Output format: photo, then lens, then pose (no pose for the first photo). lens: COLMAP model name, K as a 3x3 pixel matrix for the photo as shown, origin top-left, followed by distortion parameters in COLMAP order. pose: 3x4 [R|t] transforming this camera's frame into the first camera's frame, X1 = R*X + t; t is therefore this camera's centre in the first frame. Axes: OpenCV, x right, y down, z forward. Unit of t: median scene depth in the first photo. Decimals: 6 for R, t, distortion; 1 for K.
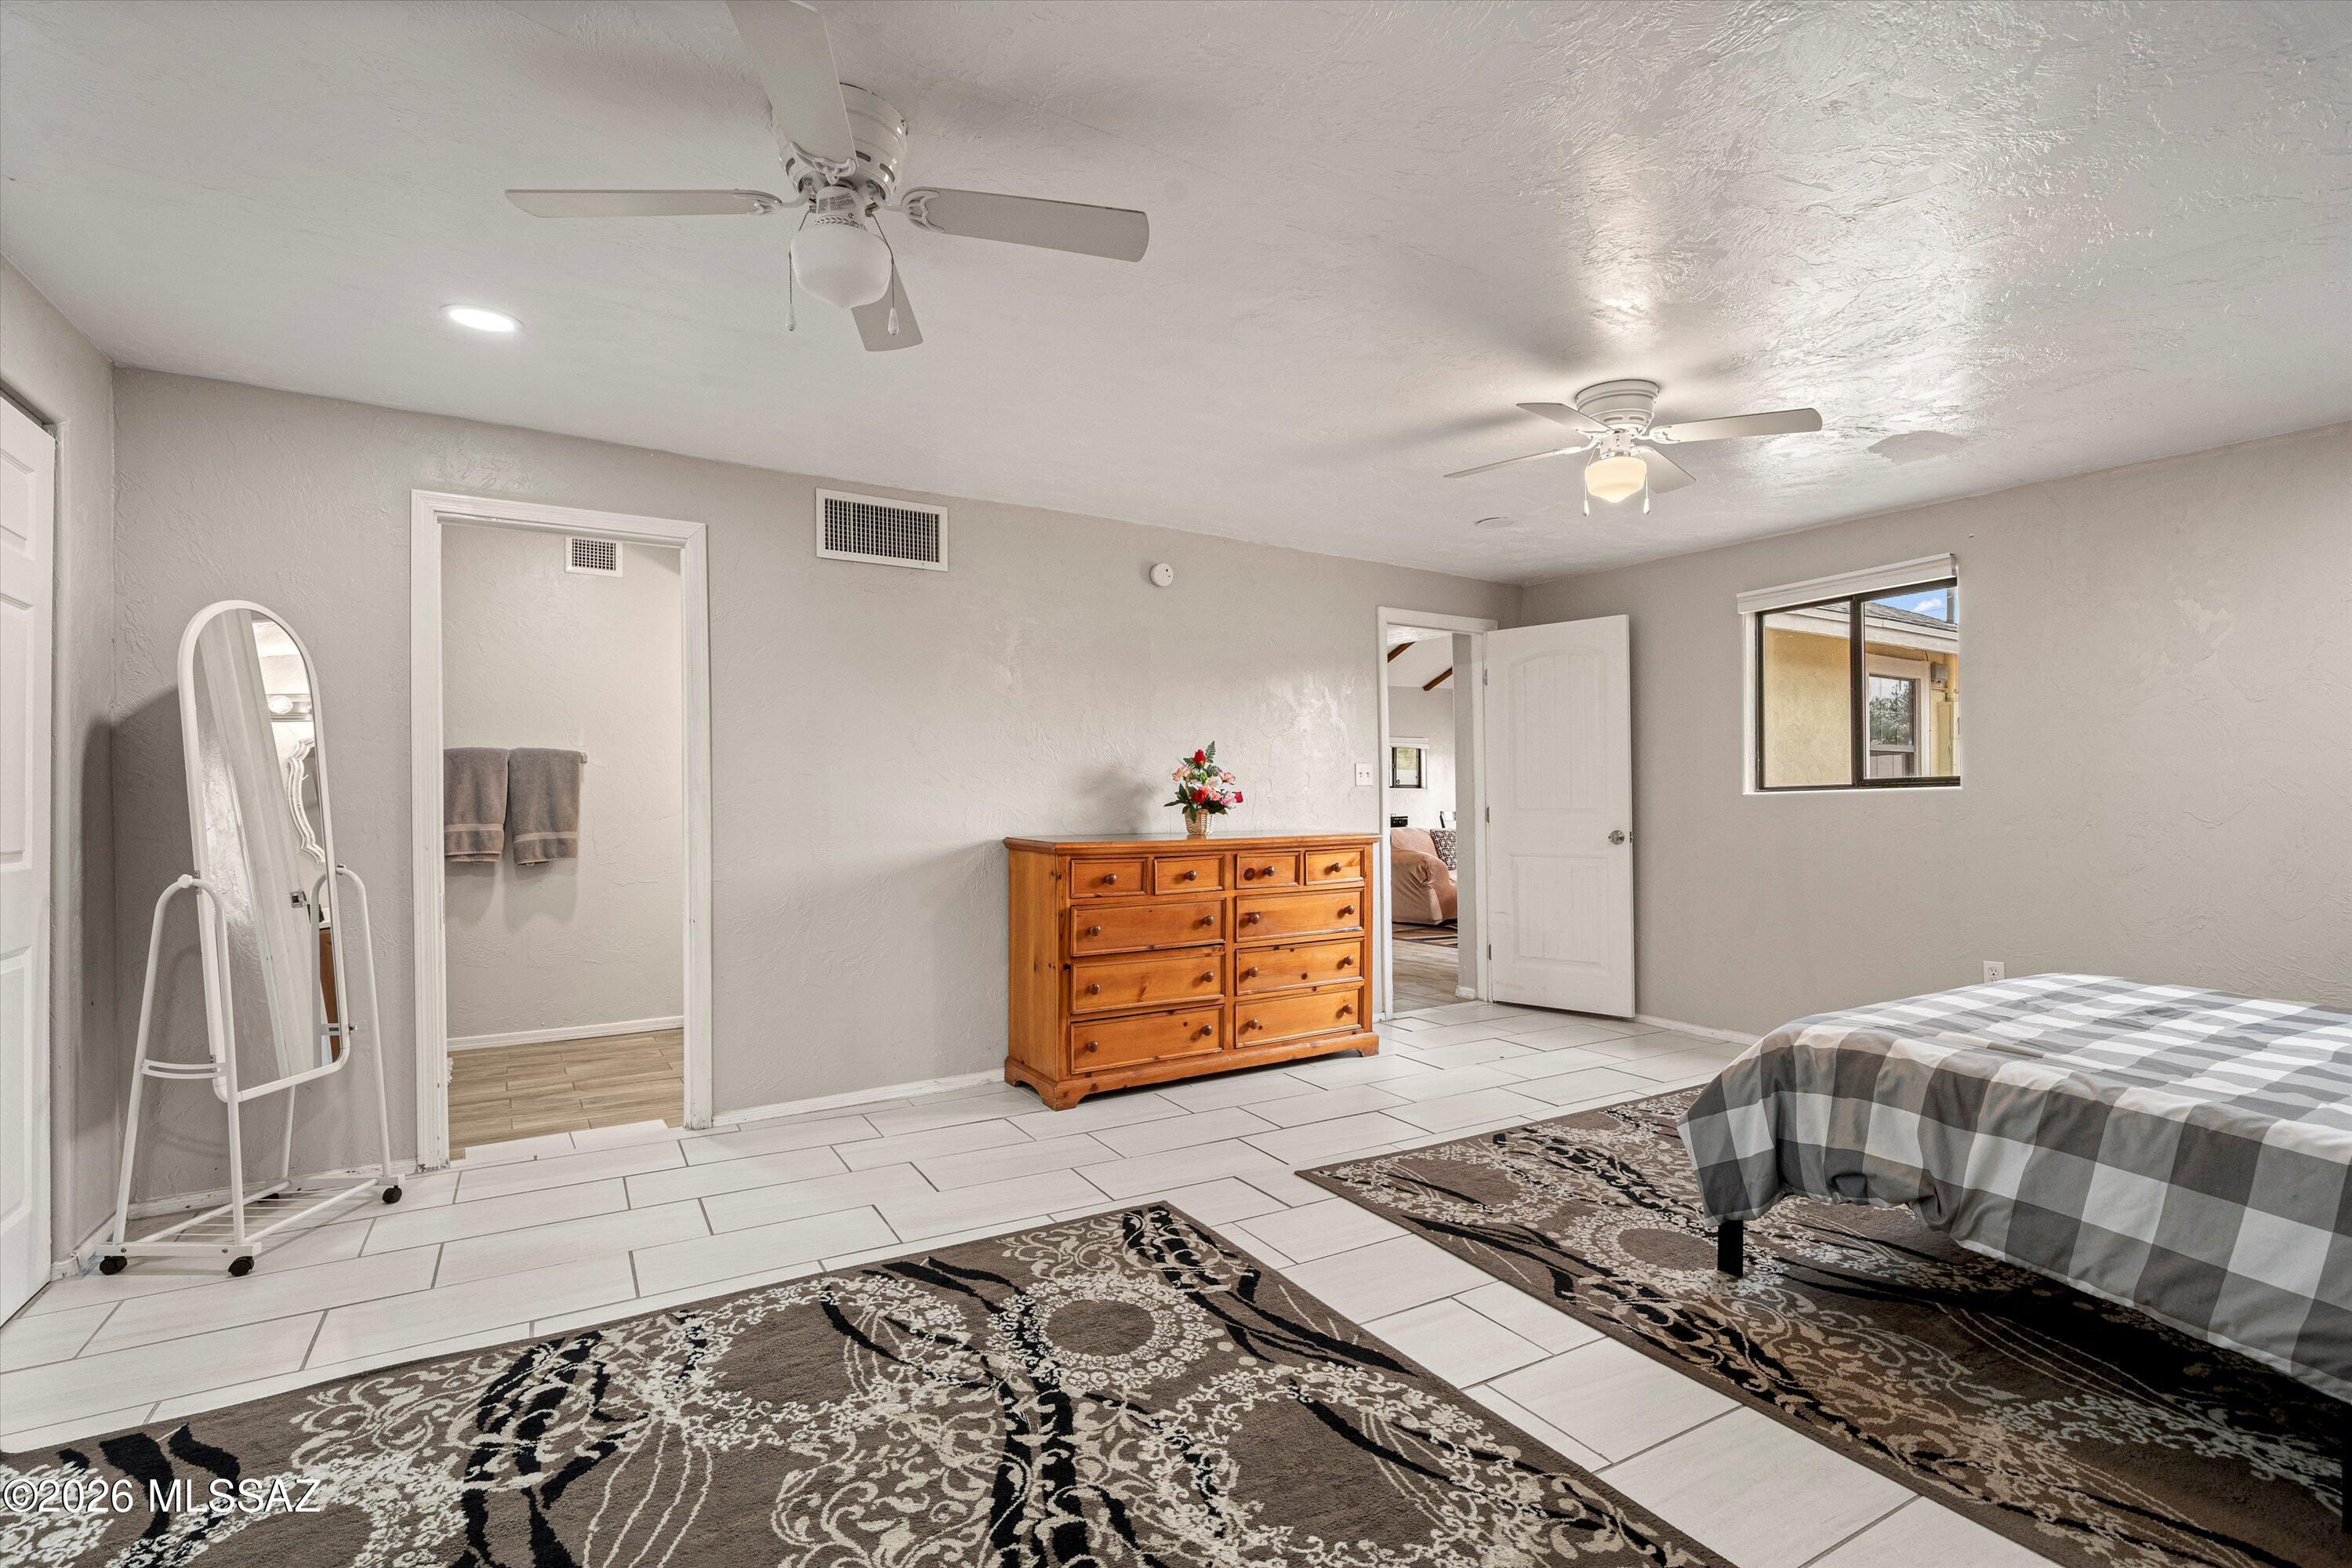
lens RADIAL K [[1096.1, 0, 1198.7], [0, 1096.1, 793.2], [0, 0, 1]] dist [0.001438, 0.000573]
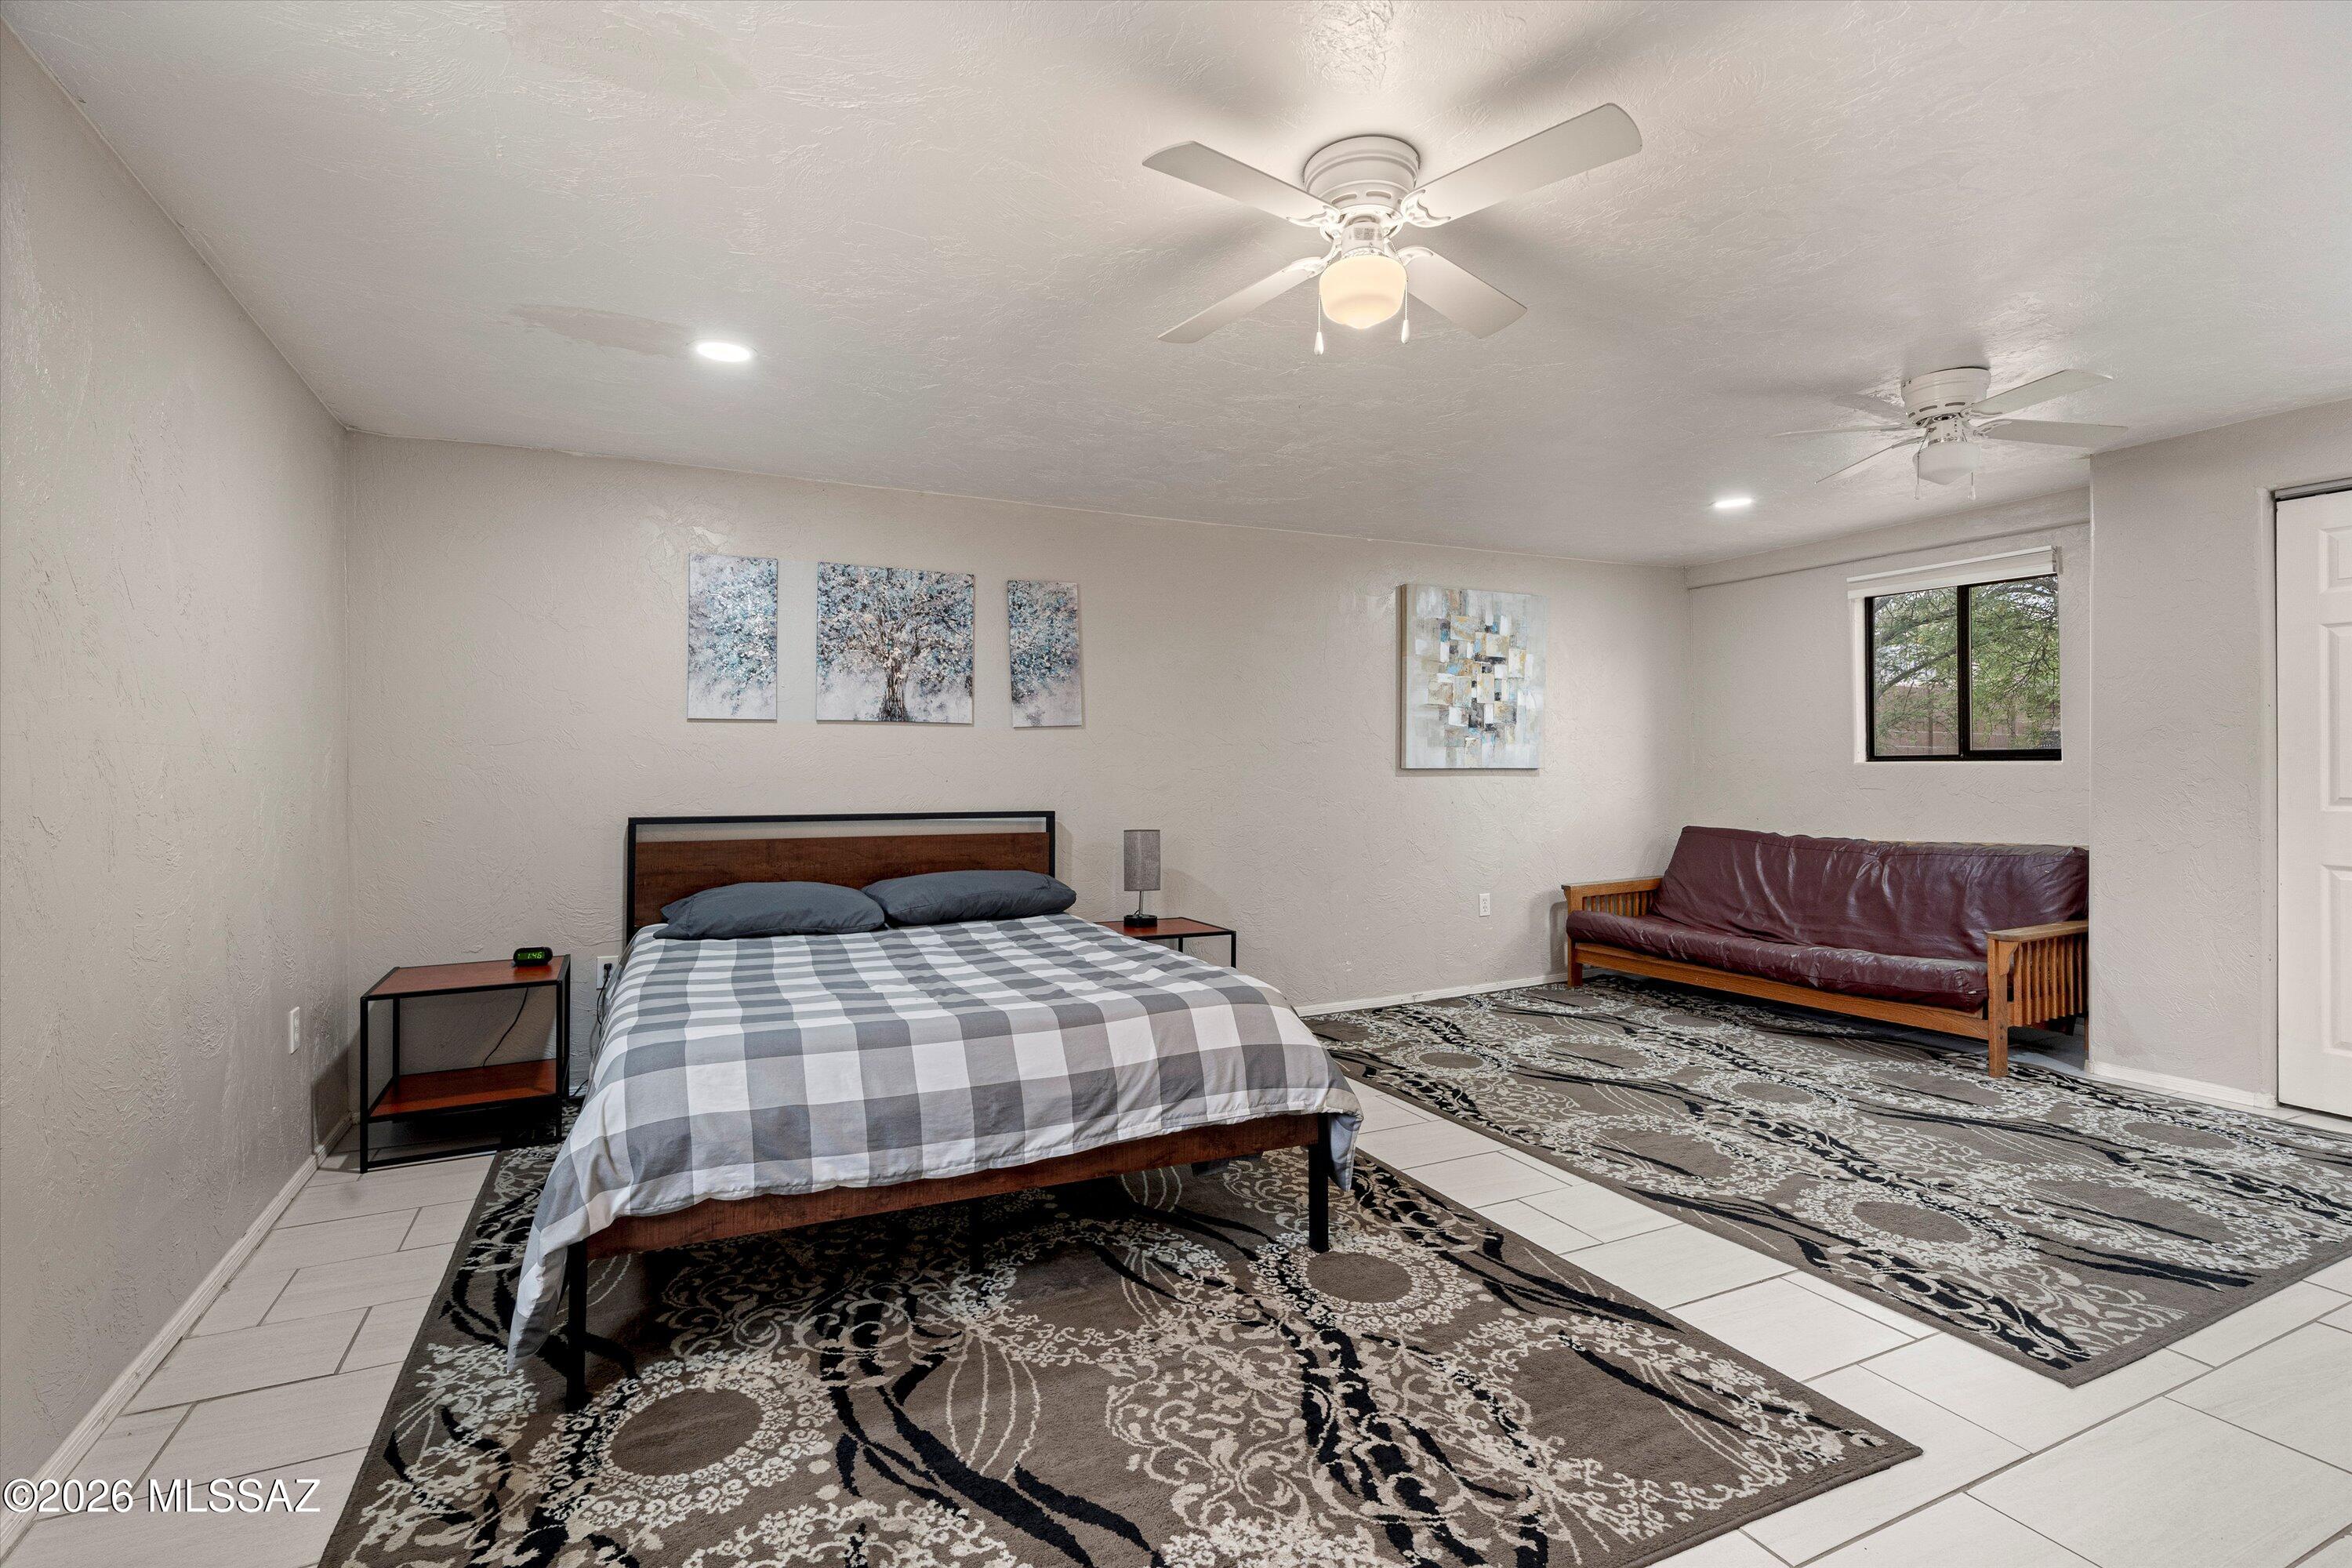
lens RADIAL K [[1096.1, 0, 1163.9], [0, 1096.1, 772.6], [0, 0, 1]] dist [0.001438, 0.000573]
pose [[-0.994301, 0.006708, 0.106400, 0.592330], [0.006713, 0.999977, -0.000315, -0.000114], [-0.106400, 0.000401, -0.994323, 2.312926]]
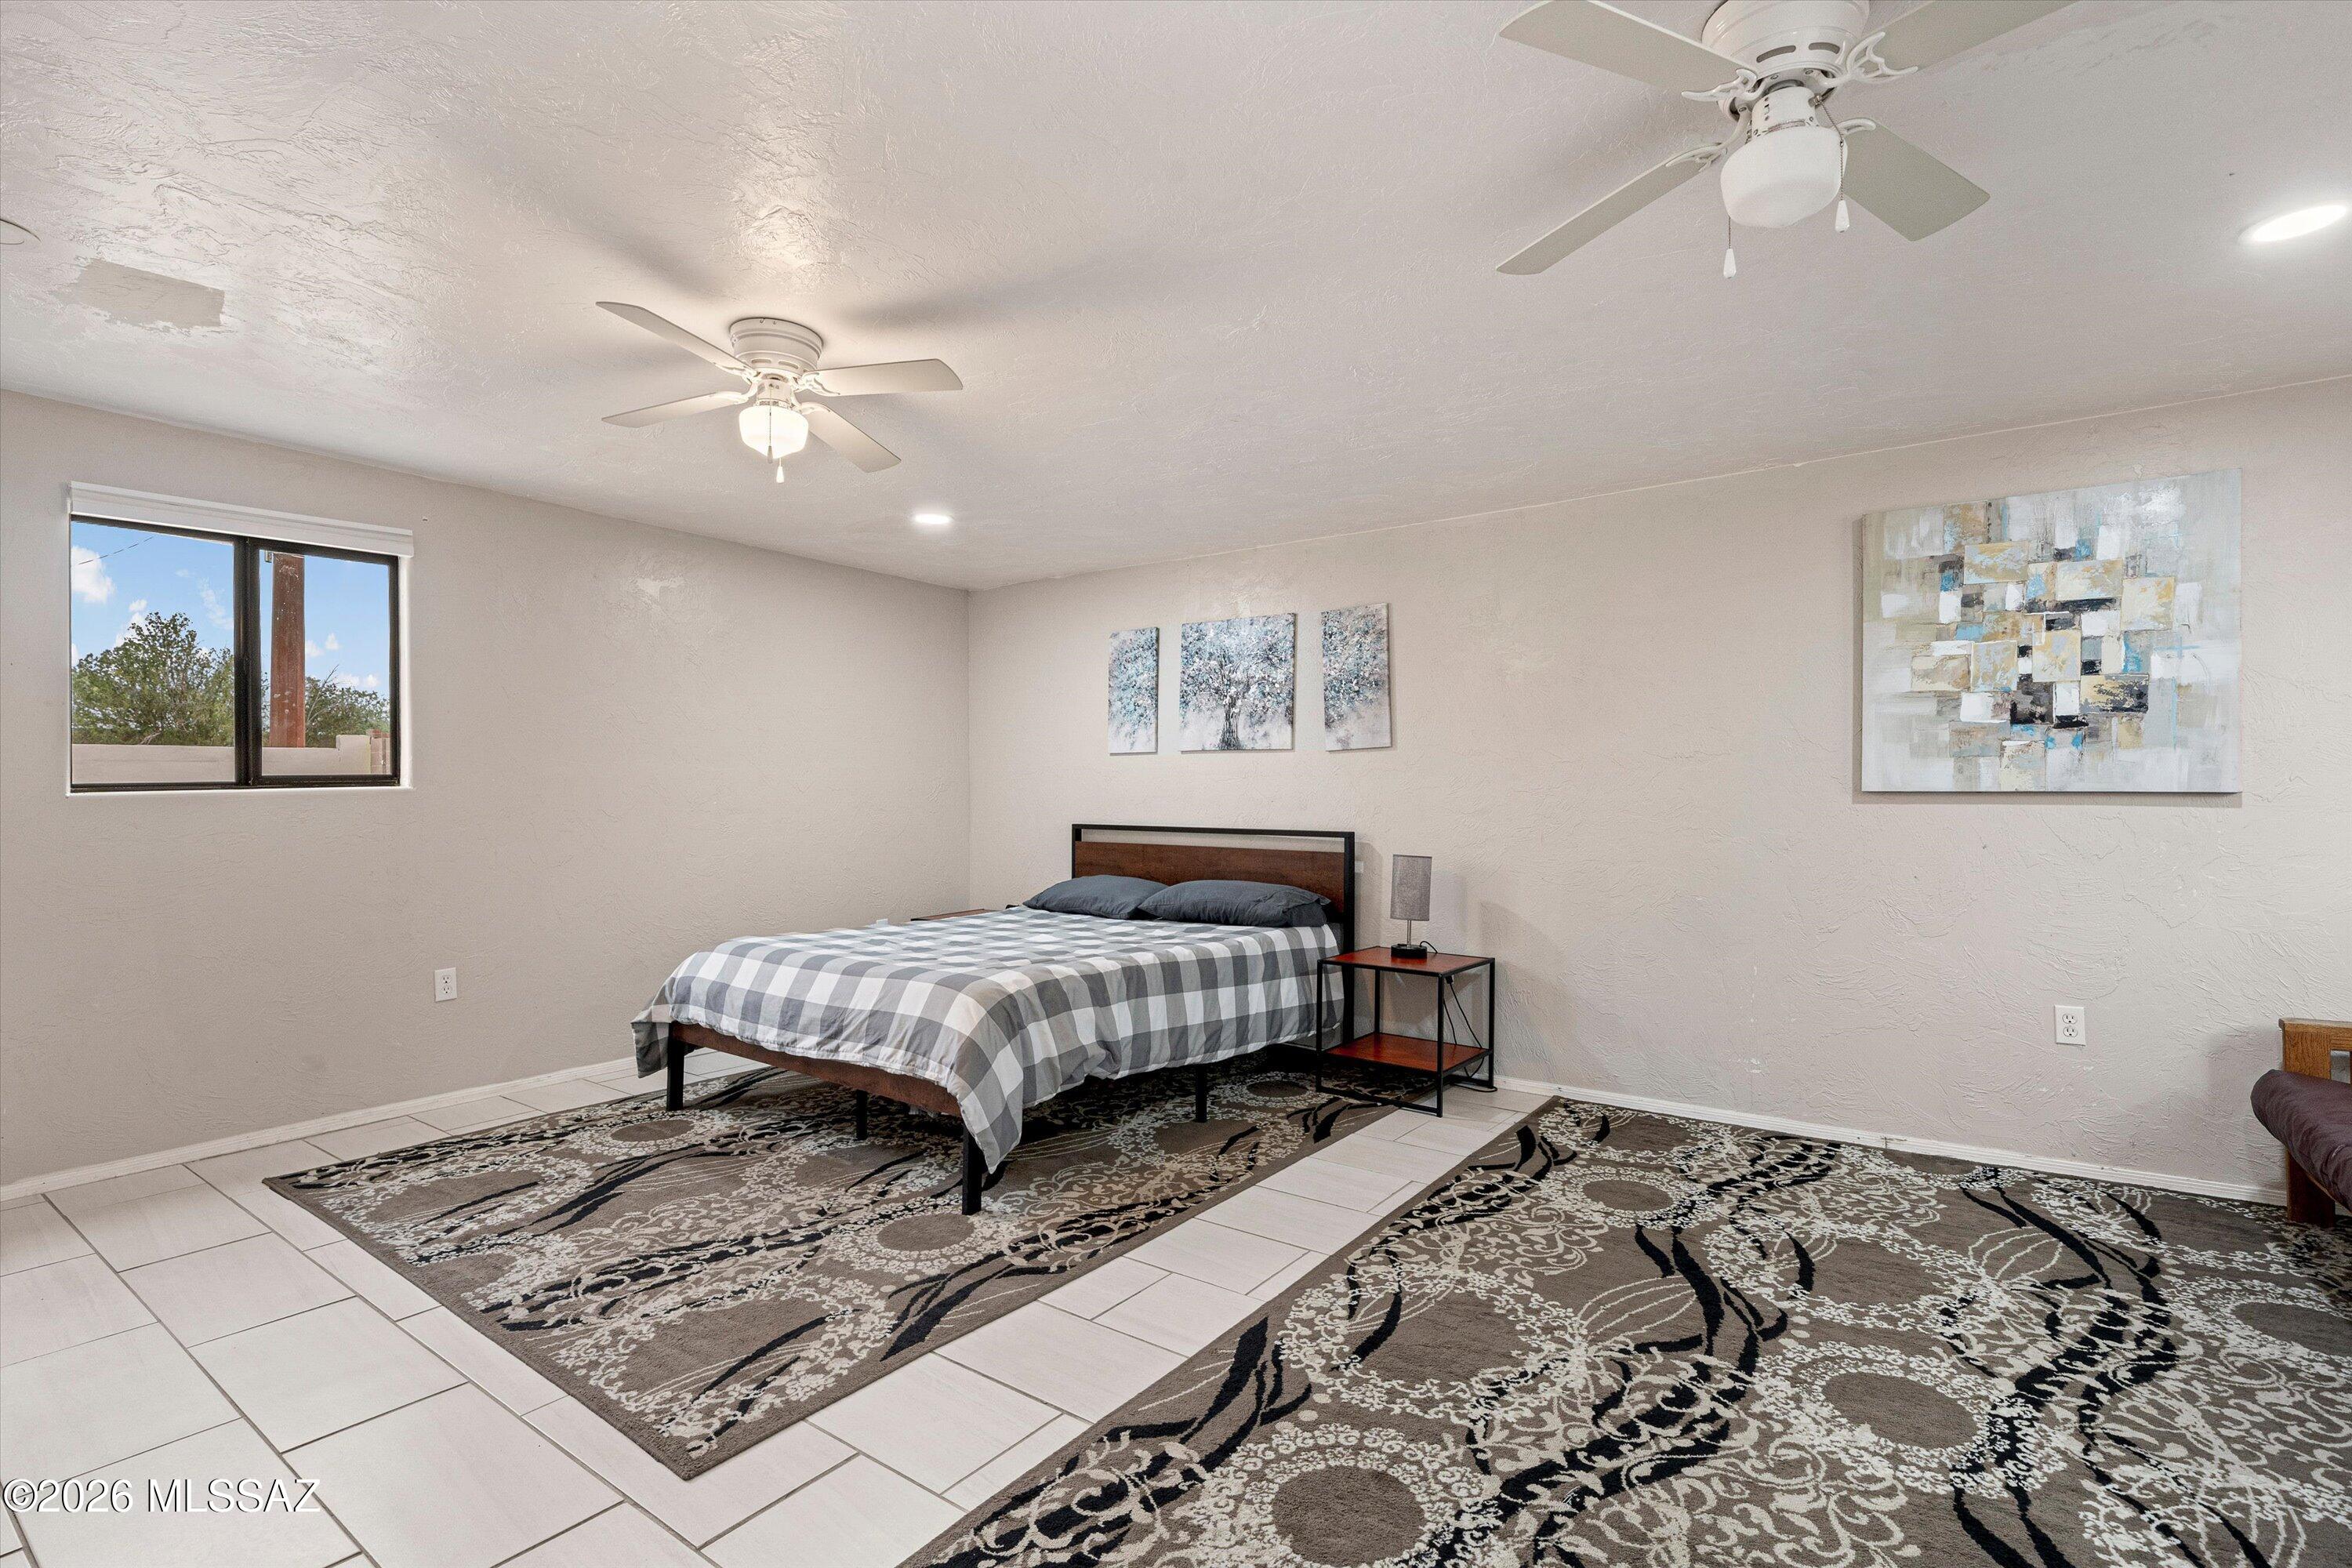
lens RADIAL K [[1096.1, 0, 1161.8], [0, 1096.1, 782.3], [0, 0, 1]] dist [0.001438, 0.000573]
pose [[-0.376894, 0.011337, 0.926187, -0.754663], [-0.000861, 0.999920, -0.012590, 0.001208], [-0.926256, -0.005543, -0.376854, 1.435210]]
